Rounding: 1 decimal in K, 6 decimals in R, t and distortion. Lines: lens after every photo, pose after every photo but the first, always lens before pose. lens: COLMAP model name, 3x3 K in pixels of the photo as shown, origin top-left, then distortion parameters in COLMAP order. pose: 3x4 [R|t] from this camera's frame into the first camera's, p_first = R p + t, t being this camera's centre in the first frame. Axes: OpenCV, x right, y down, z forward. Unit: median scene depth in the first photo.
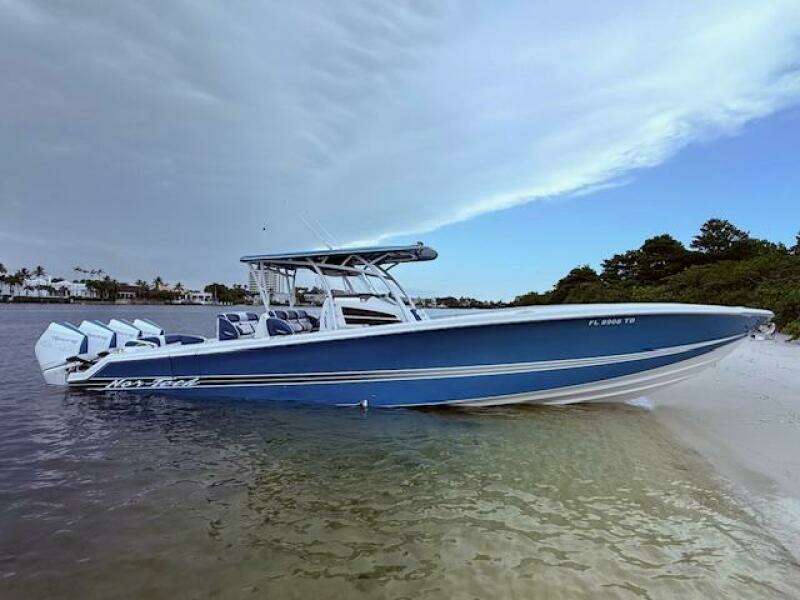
lens RADIAL K [[411.3, 0, 400.0], [0, 411.3, 300.0], [0, 0, 1]] dist [-0.003268, -0.000019]
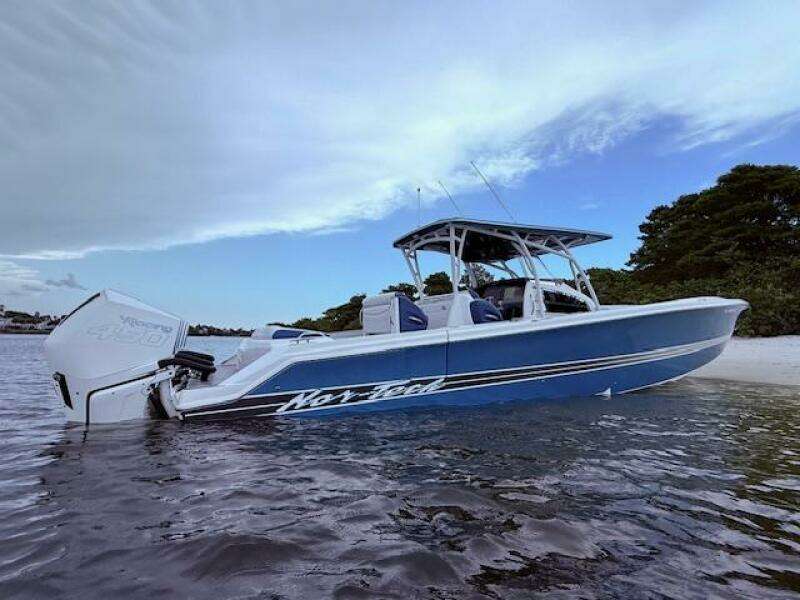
lens RADIAL K [[401.0, 0, 403.1], [0, 401.0, 301.4], [0, 0, 1]] dist [-0.003572, -0.000736]
pose [[0.813113, 0.050434, 0.579917, -0.844107], [-0.011464, 0.997434, -0.070671, 0.098022], [-0.581993, 0.050815, 0.811604, 0.435821]]
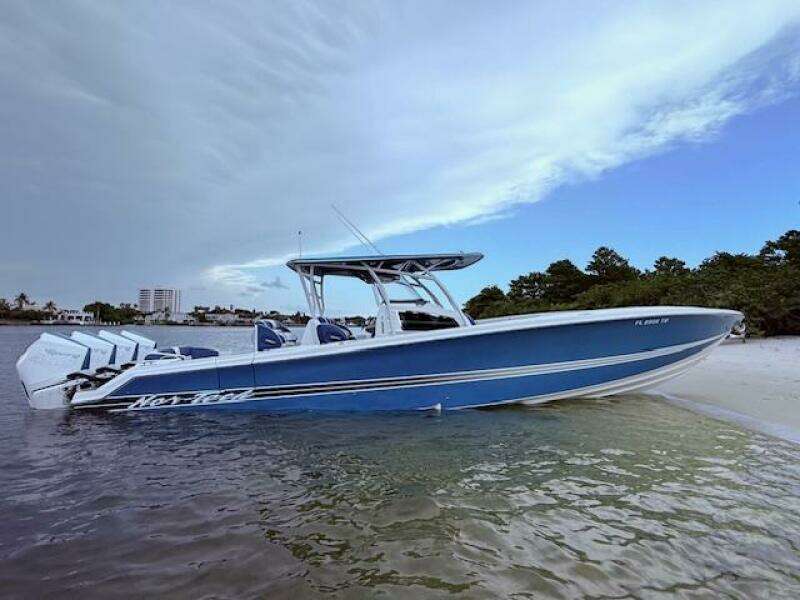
lens RADIAL K [[401.0, 0, 403.1], [0, 401.0, 301.4], [0, 0, 1]] dist [-0.003572, -0.000736]
pose [[0.973110, 0.003758, 0.230308, -0.332071], [0.006373, 0.999045, -0.043230, 0.030780], [-0.230251, 0.043535, 0.972157, 0.045827]]
